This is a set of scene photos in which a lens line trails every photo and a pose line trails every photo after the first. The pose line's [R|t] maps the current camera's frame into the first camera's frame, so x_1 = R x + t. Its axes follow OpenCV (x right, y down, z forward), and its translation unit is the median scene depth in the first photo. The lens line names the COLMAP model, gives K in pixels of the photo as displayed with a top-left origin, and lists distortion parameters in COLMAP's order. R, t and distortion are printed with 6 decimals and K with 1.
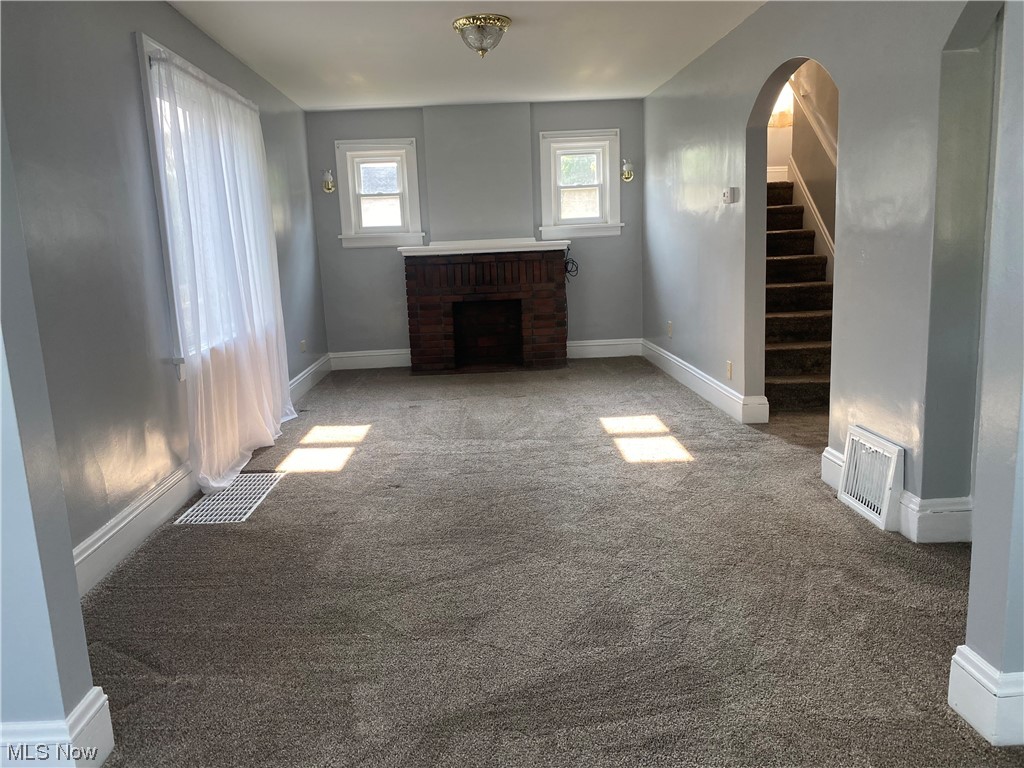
lens RADIAL K [[799.4, 0, 512.0], [0, 799.4, 384.0], [0, 0, 1]] dist [0.062339, -0.057288]
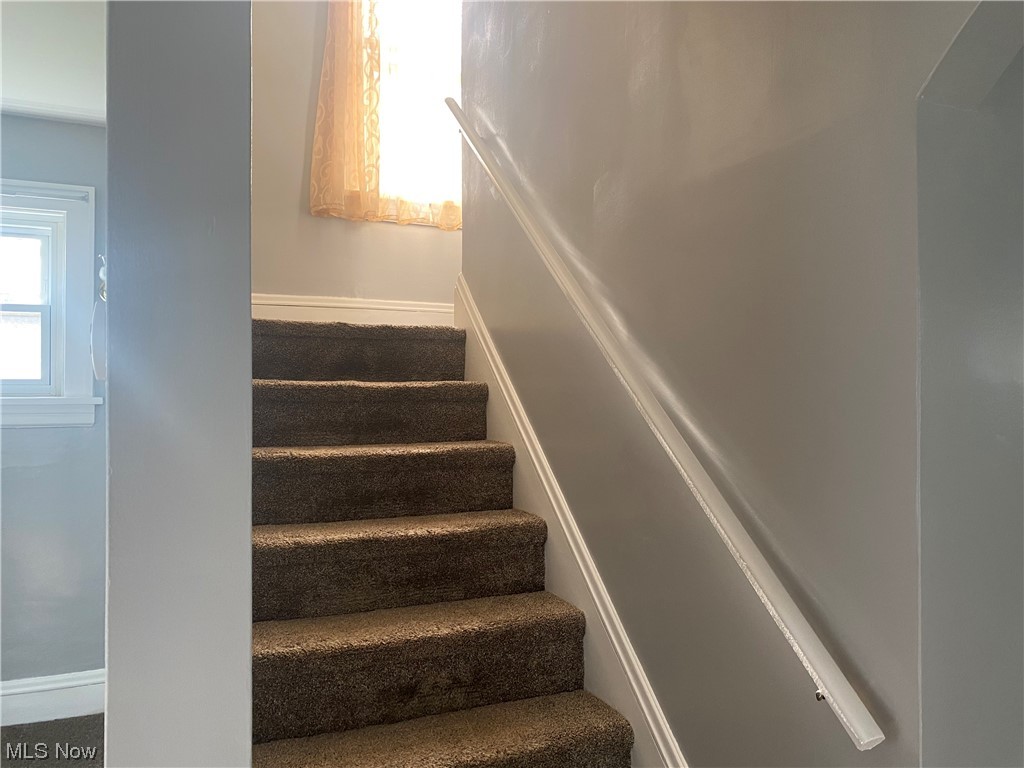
lens RADIAL K [[799.4, 0, 512.0], [0, 799.4, 384.0], [0, 0, 1]] dist [0.062339, -0.057288]
pose [[0.937302, 0.045010, 0.345600, 0.220214], [0.020038, 0.983026, -0.182371, -0.139648], [-0.347942, 0.177862, 0.920490, 0.587606]]
